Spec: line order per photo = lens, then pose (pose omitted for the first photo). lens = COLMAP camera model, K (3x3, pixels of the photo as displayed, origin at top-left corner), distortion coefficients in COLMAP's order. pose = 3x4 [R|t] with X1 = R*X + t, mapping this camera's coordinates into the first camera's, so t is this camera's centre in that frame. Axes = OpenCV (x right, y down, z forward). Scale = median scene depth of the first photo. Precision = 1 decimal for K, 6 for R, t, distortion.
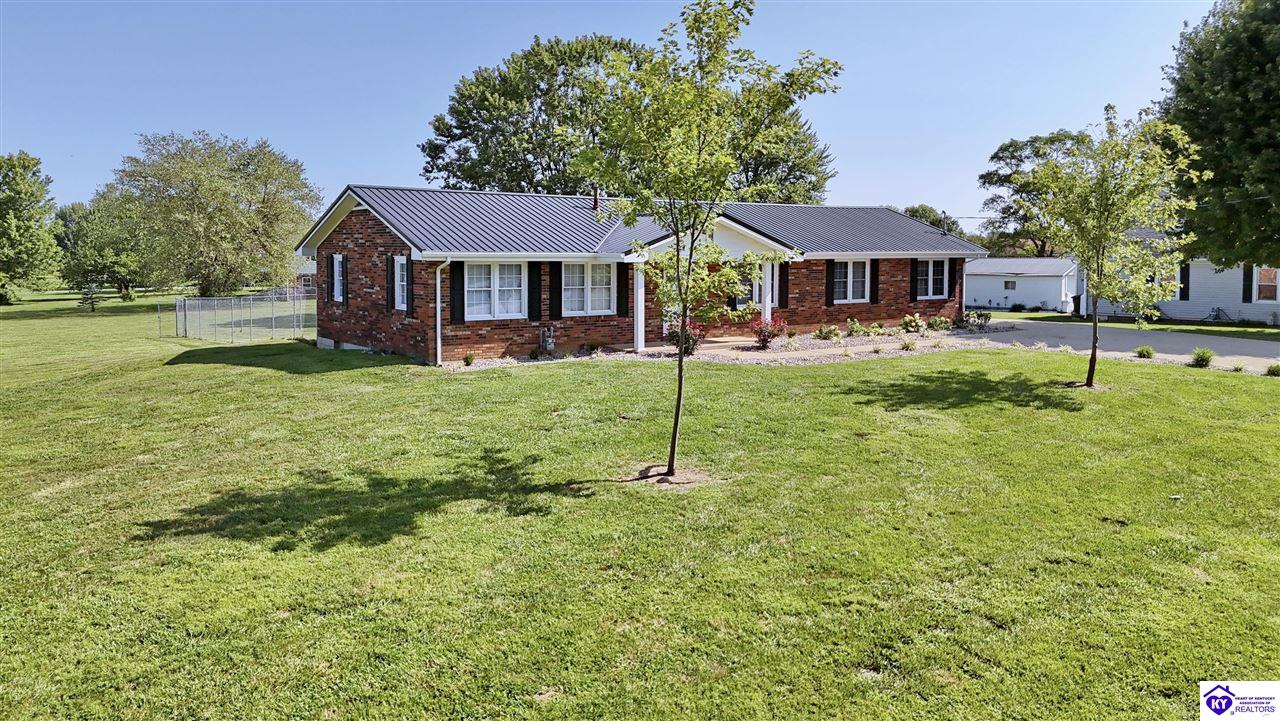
lens RADIAL K [[981.1, 0, 638.3], [0, 981.1, 335.3], [0, 0, 1]] dist [0.077240, 0.000901]
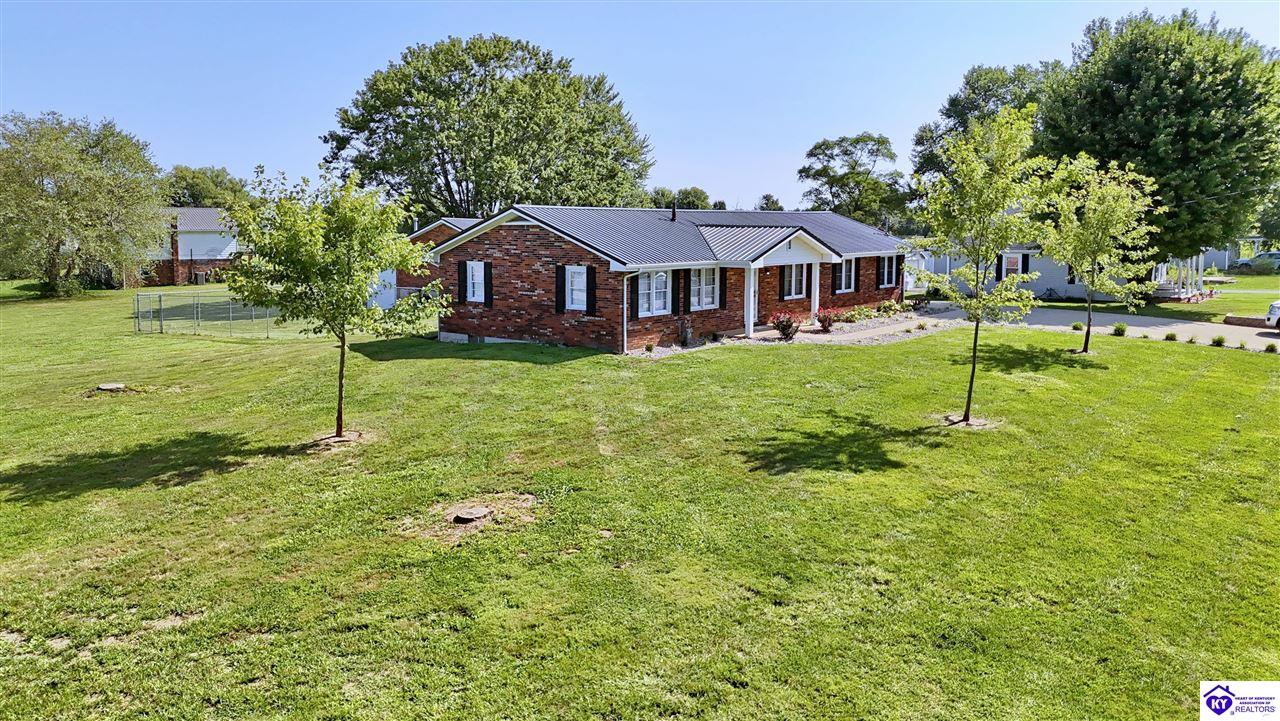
lens RADIAL K [[970.1, 0, 640.0], [0, 970.1, 360.5], [0, 0, 1]] dist [0.077264, -0.009904]
pose [[0.966196, -0.036696, 0.255183, -0.368560], [0.023327, 0.998202, 0.055222, -0.021143], [-0.256750, -0.047402, 0.965315, -0.151271]]
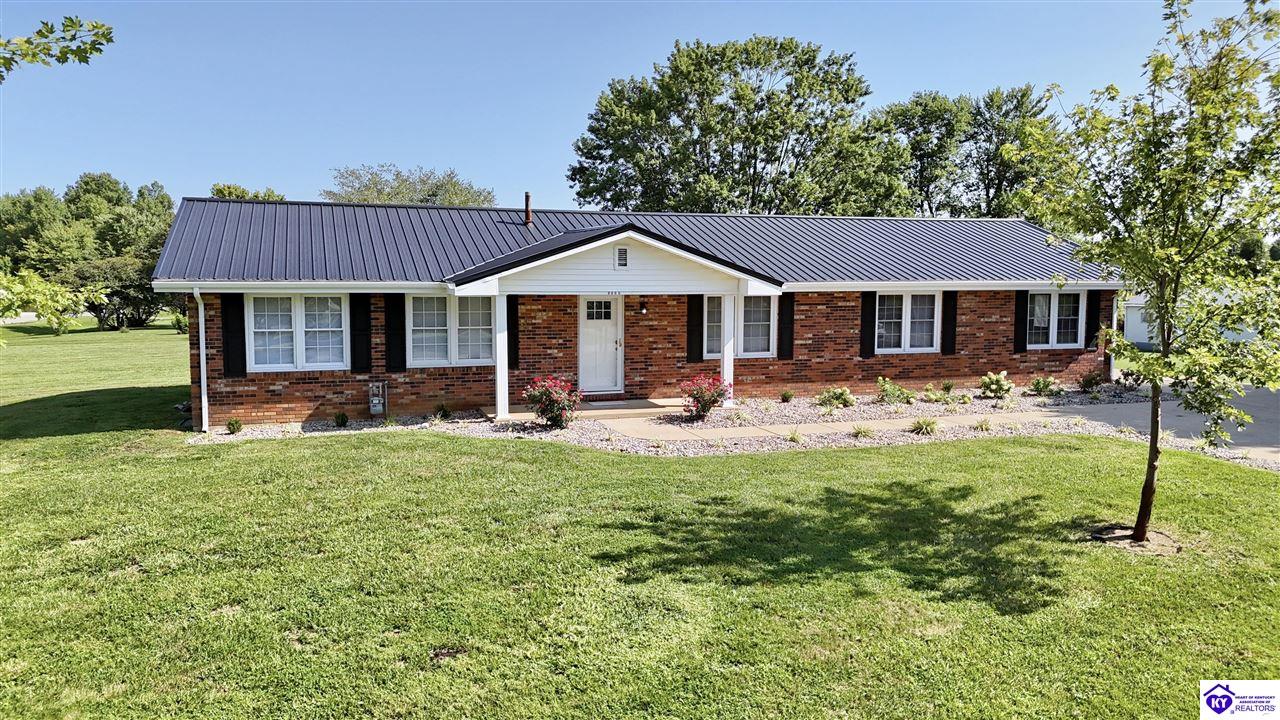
lens RADIAL K [[933.0, 0, 640.0], [0, 933.0, 360.0], [0, 0, 1]] dist [0.037316, -0.005610]
pose [[0.950574, 0.028482, -0.309189, 0.246409], [-0.027447, 0.999594, 0.007697, -0.028272], [0.309283, 0.001170, 0.950969, 0.307081]]
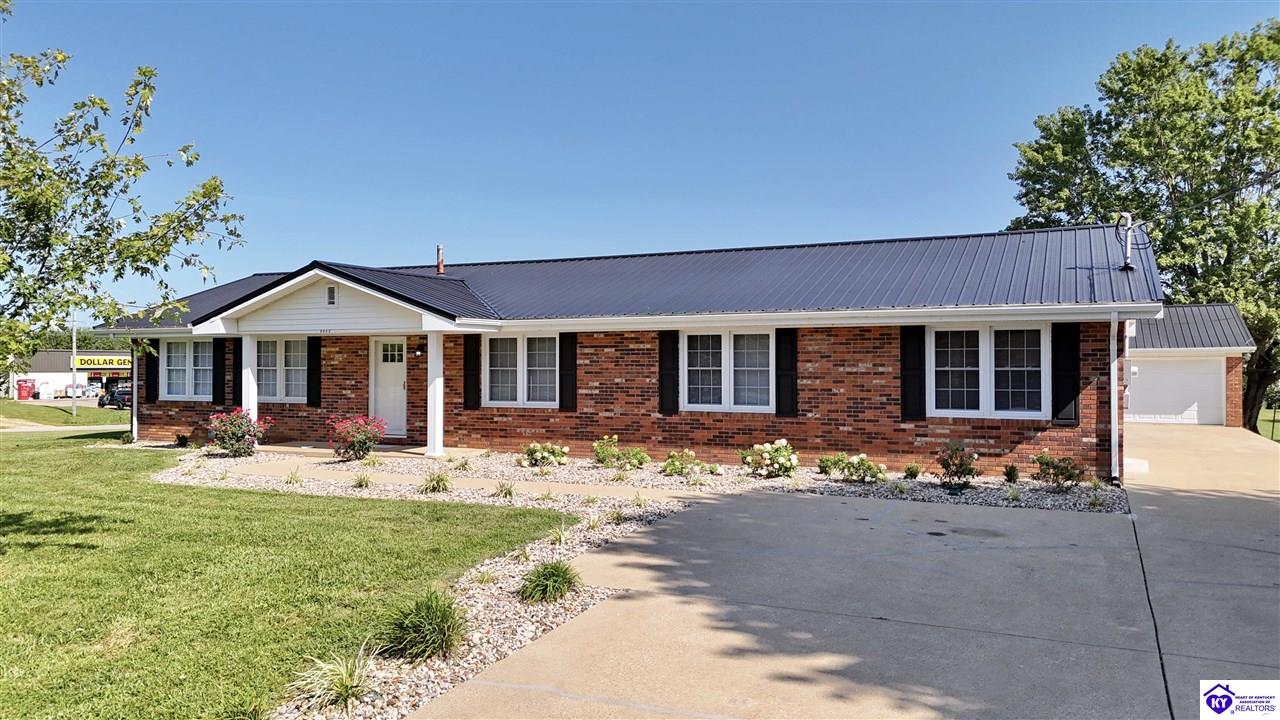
lens RADIAL K [[970.1, 0, 640.0], [0, 970.1, 360.0], [0, 0, 1]] dist [0.077264, -0.009904]
pose [[0.459368, -0.009463, -0.888195, 0.672855], [-0.078182, 0.995632, -0.051043, -0.030794], [0.884798, 0.092888, 0.456622, 0.730419]]
